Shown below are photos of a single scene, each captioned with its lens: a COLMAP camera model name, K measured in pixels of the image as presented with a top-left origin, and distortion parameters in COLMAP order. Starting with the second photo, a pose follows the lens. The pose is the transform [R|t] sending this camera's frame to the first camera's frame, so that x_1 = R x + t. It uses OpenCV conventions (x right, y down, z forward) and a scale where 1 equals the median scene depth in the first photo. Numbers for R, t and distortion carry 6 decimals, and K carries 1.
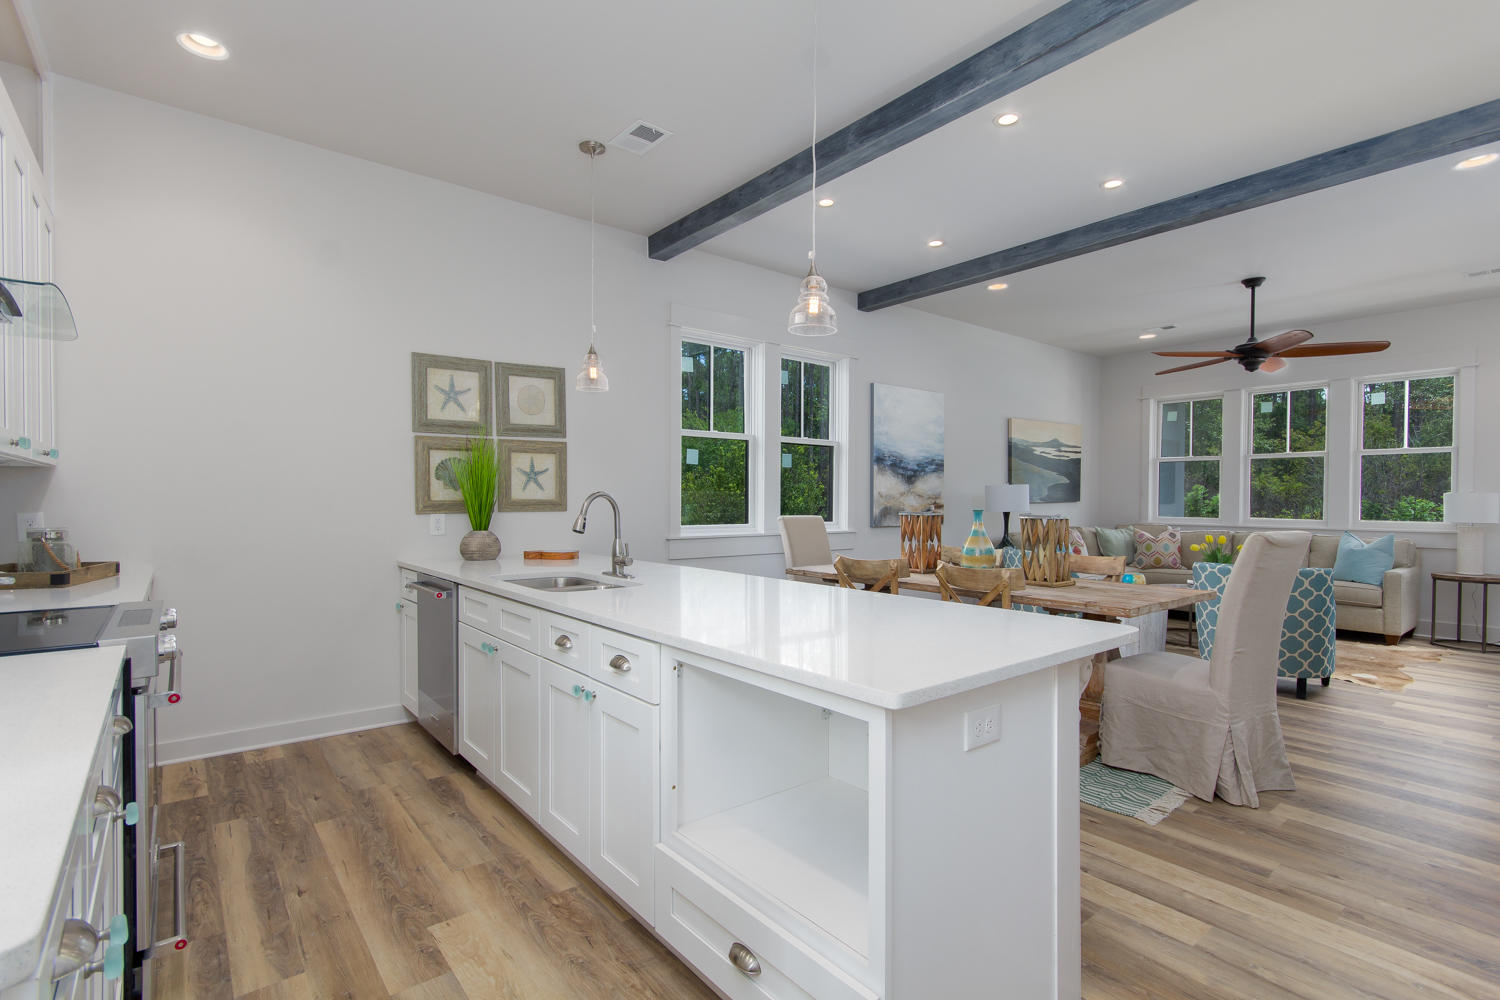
lens RADIAL K [[705.7, 0, 750.9], [0, 705.7, 496.7], [0, 0, 1]] dist [0.011092, 0.000037]
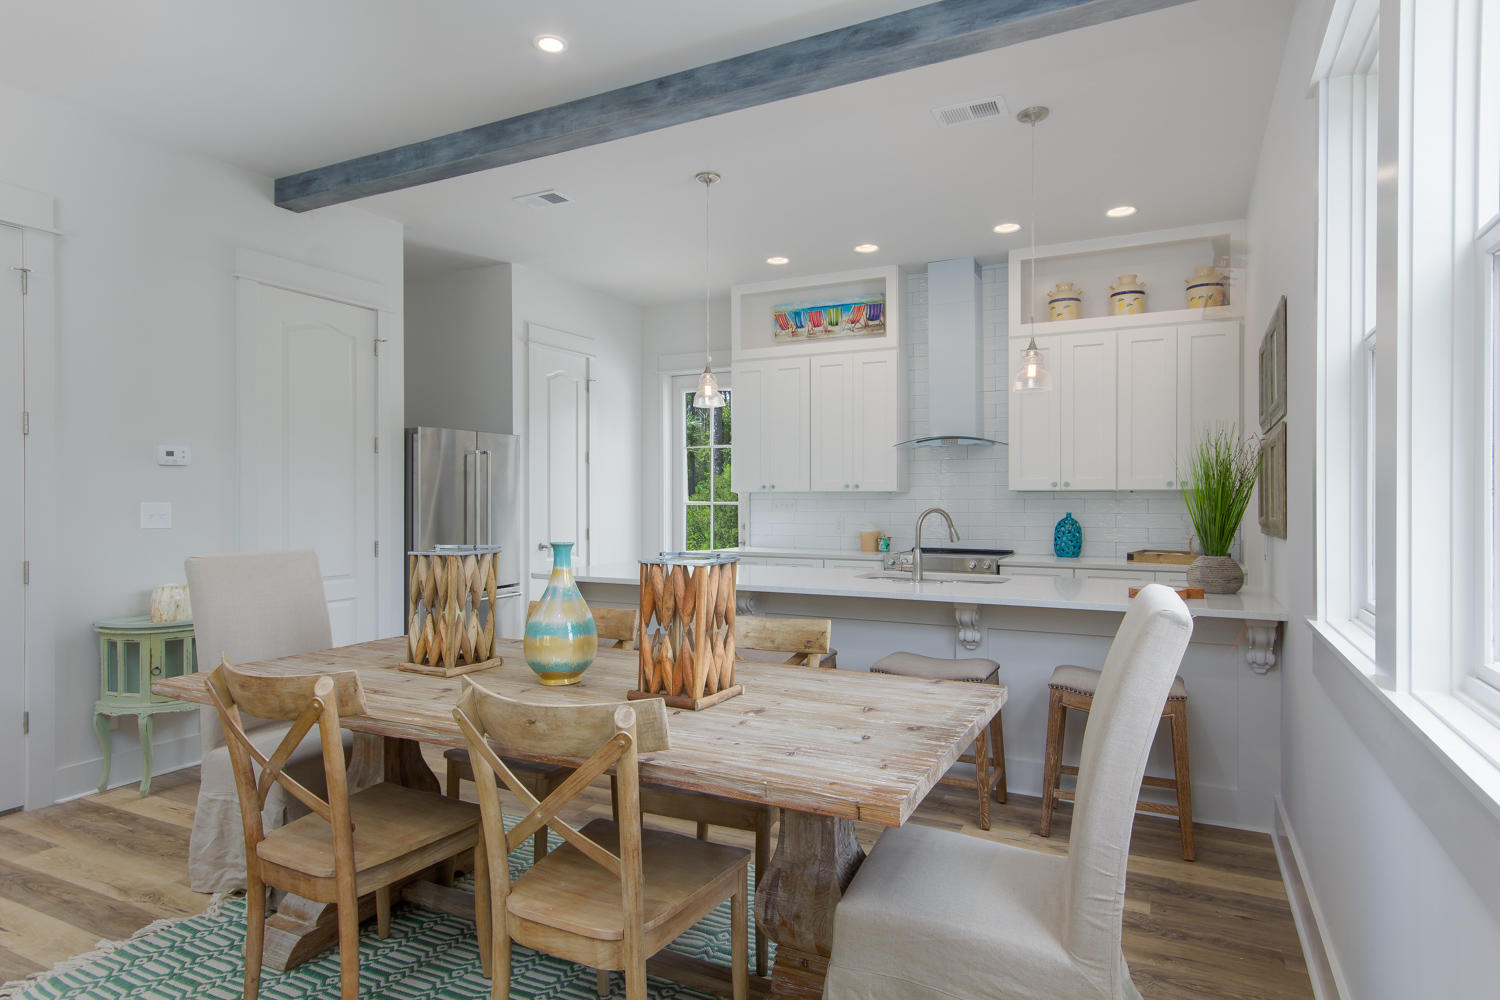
lens RADIAL K [[819.5, 0, 763.9], [0, 819.5, 499.4], [0, 0, 1]] dist [0.003497, 0.000262]
pose [[-0.913577, -0.003494, -0.406650, 0.393968], [-0.002916, 0.999994, -0.002040, -0.011397], [0.406654, -0.000677, -0.913582, 1.442255]]
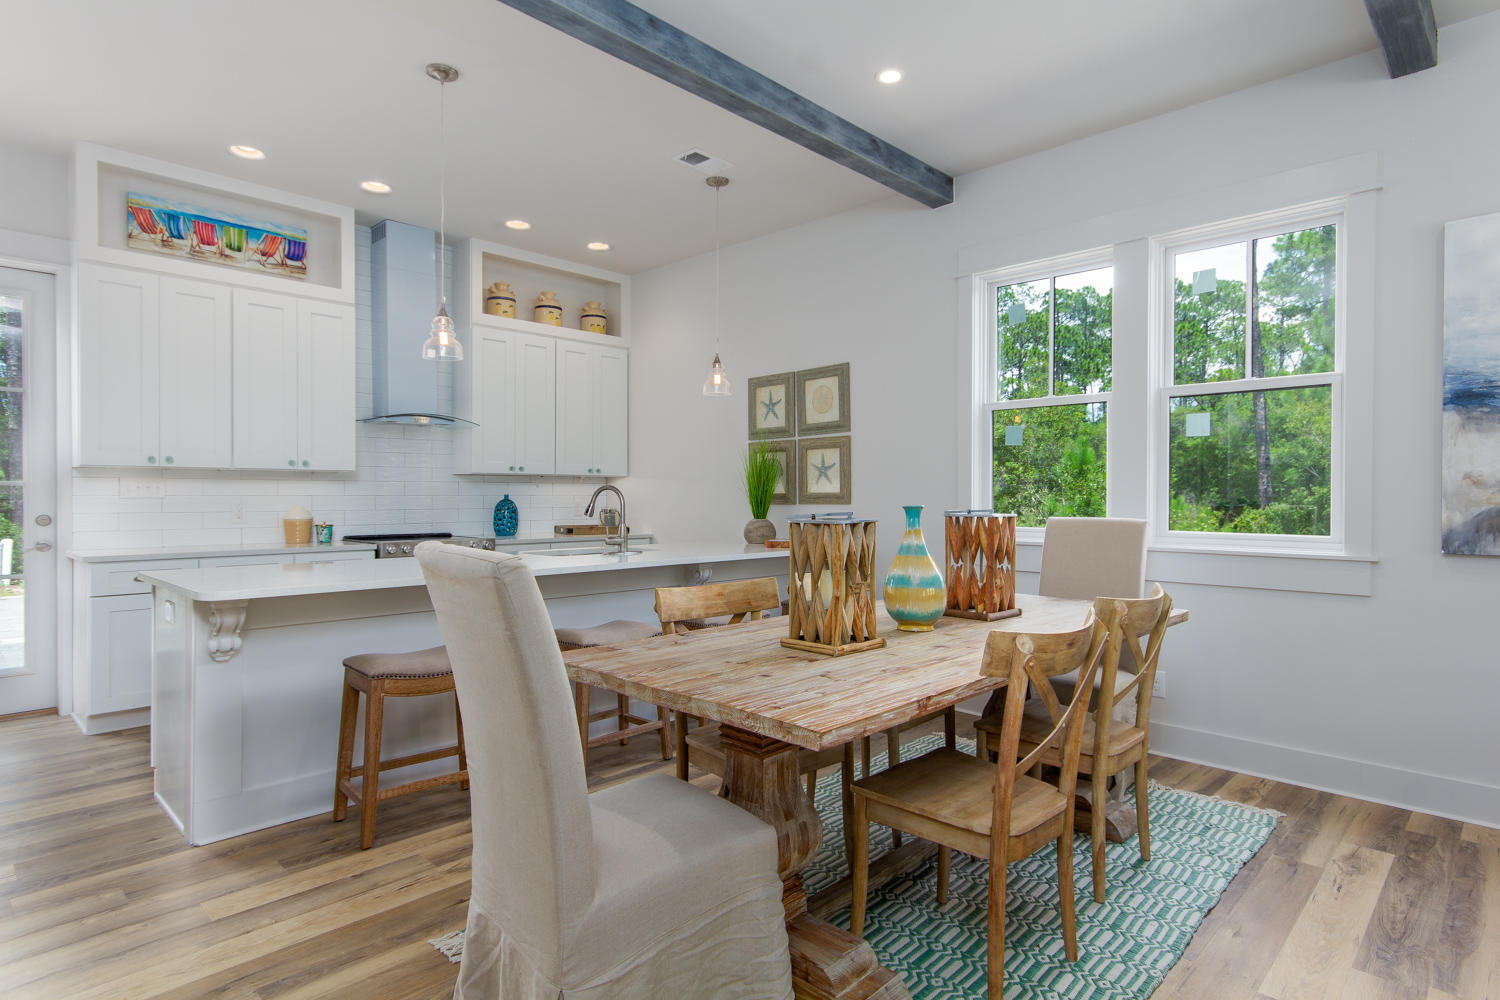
lens RADIAL K [[819.5, 0, 755.0], [0, 819.5, 494.4], [0, 0, 1]] dist [0.003497, 0.000262]
pose [[0.119461, -0.004351, -0.992829, 0.871008], [0.000508, 0.999991, -0.004321, 0.010763], [0.992839, 0.000012, 0.119462, 0.728428]]
